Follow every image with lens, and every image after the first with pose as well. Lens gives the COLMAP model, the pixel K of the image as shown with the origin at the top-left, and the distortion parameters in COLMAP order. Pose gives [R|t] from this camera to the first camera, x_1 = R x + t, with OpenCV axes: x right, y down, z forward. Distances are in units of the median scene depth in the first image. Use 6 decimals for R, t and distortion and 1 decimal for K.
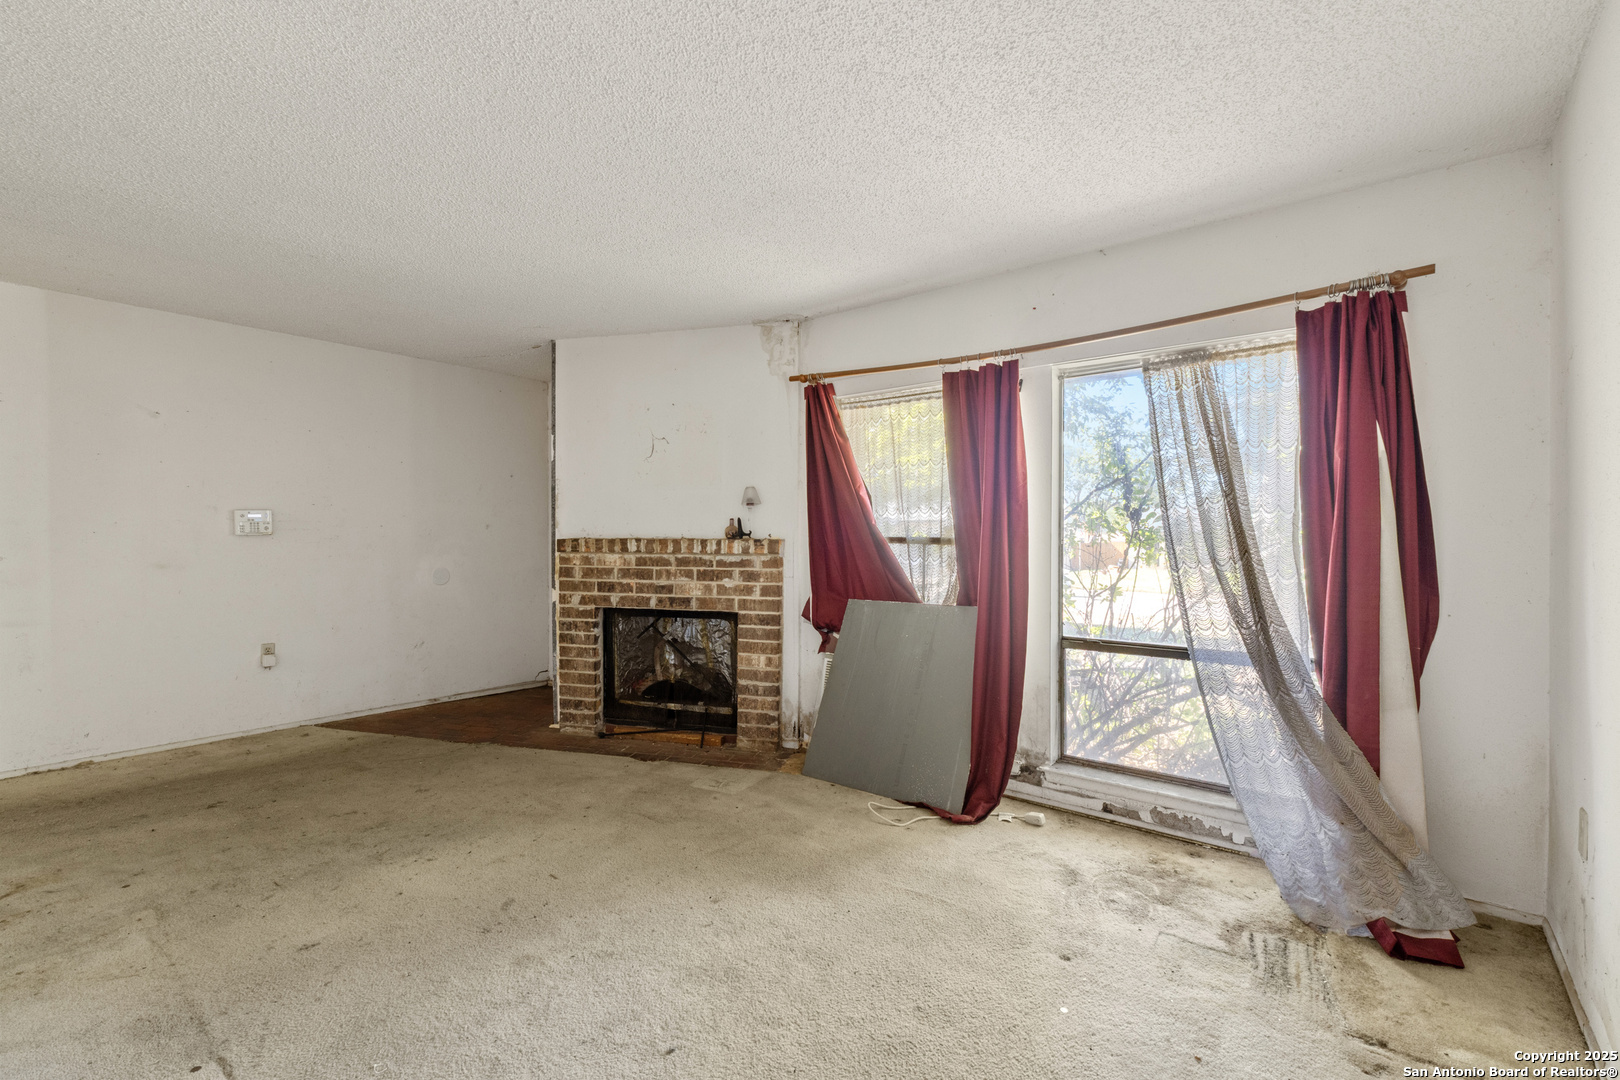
lens RADIAL K [[723.2, 0, 811.4], [0, 723.2, 539.1], [0, 0, 1]] dist [-0.000234, 0.000391]
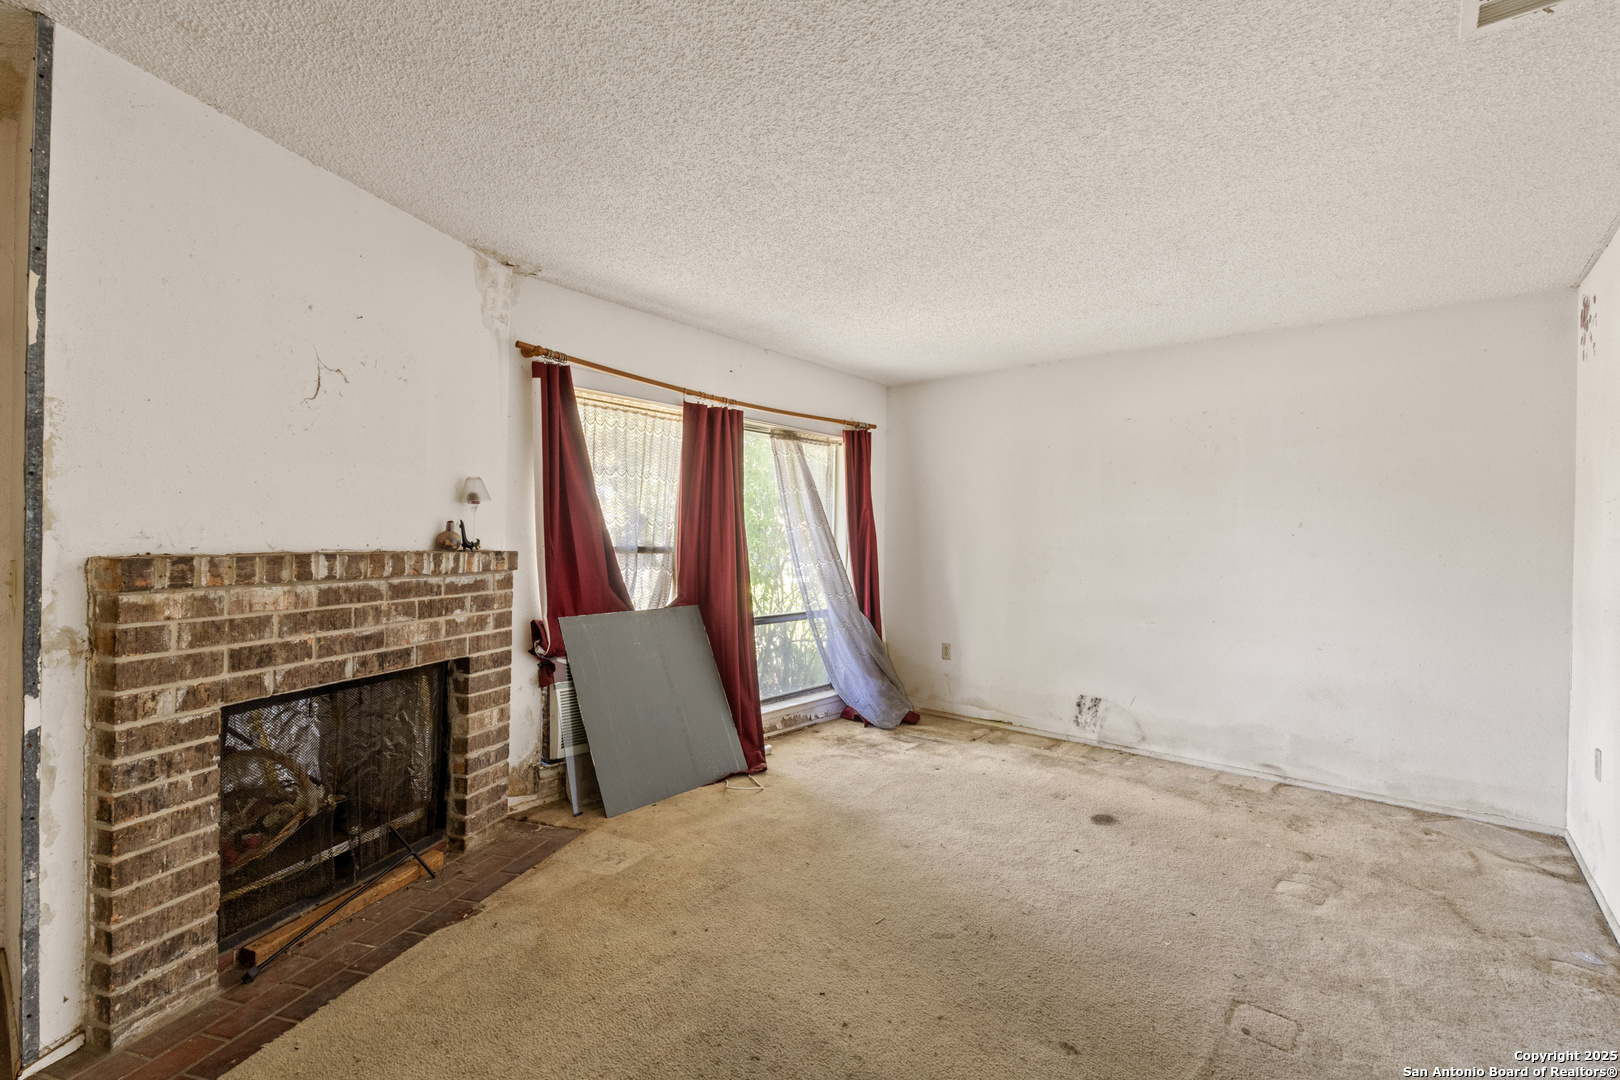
lens RADIAL K [[723.2, 0, 811.4], [0, 723.2, 539.1], [0, 0, 1]] dist [-0.000234, 0.000391]
pose [[0.010847, -0.002420, 0.999938, -0.781540], [-0.008385, 0.999962, 0.002511, -0.015858], [-0.999906, -0.008412, 0.010826, 0.656635]]
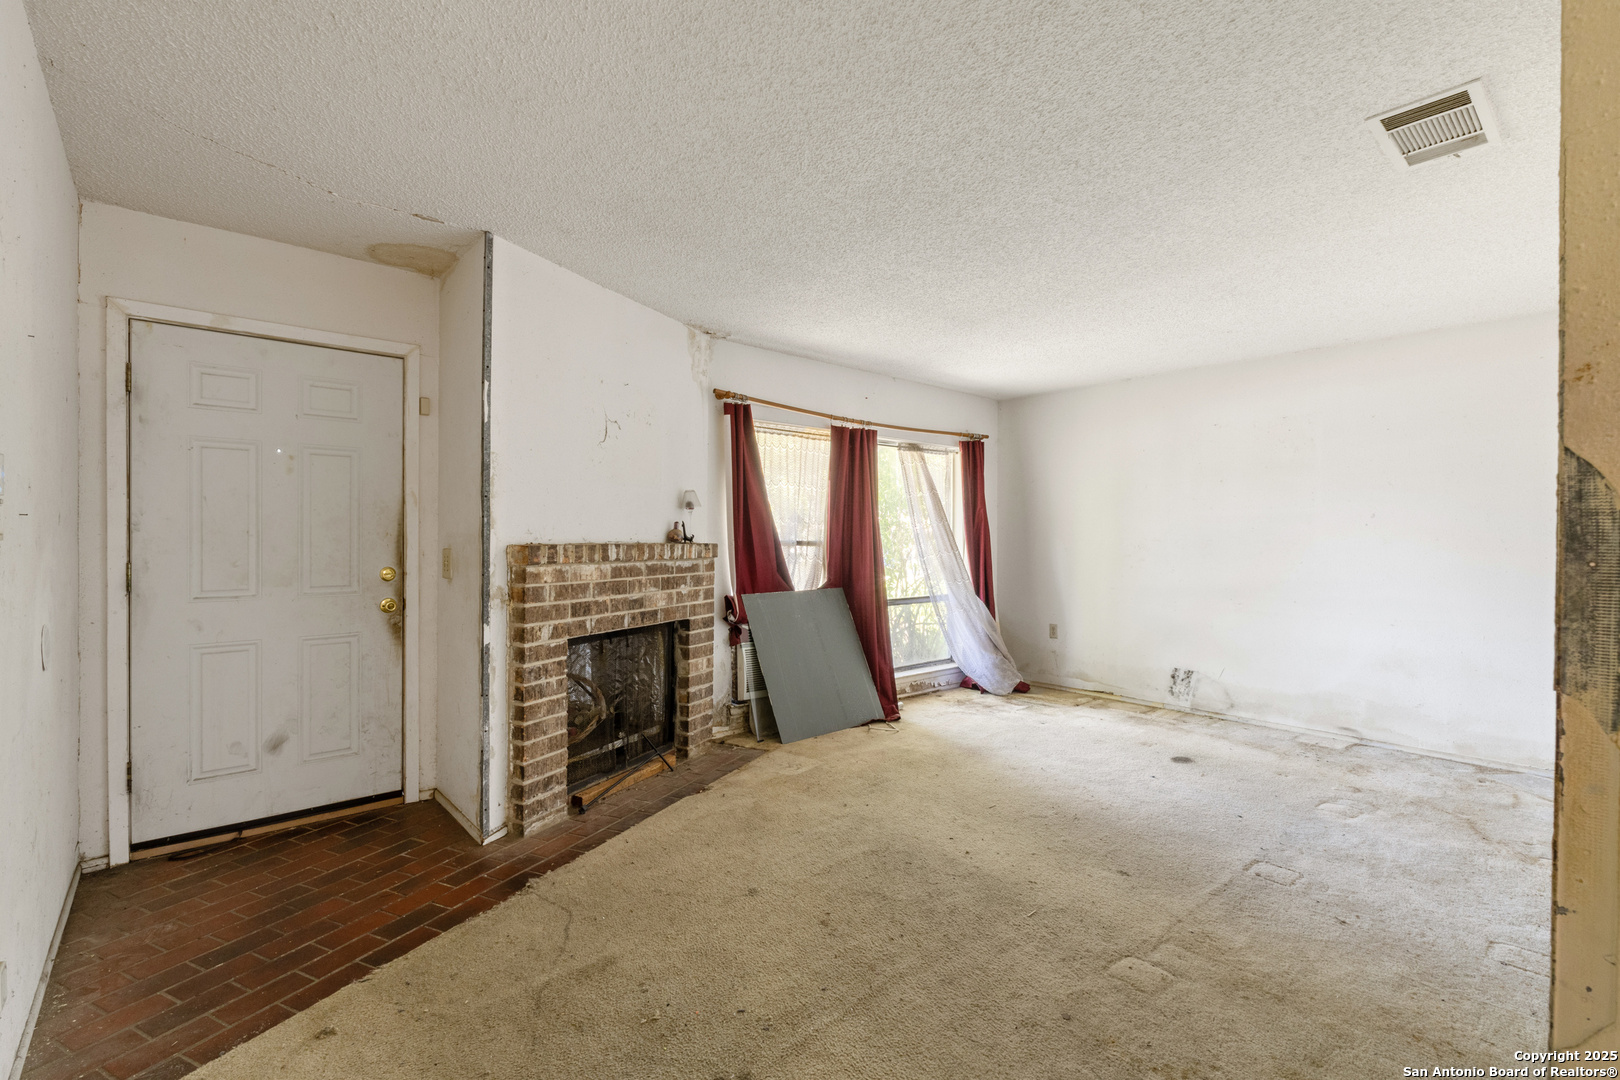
lens RADIAL K [[723.2, 0, 811.4], [0, 723.2, 539.1], [0, 0, 1]] dist [-0.000234, 0.000391]
pose [[0.167272, -0.002445, 0.985908, -1.017027], [0.002545, 0.999995, 0.002049, -0.007124], [-0.985908, 0.002166, 0.167277, 0.667745]]
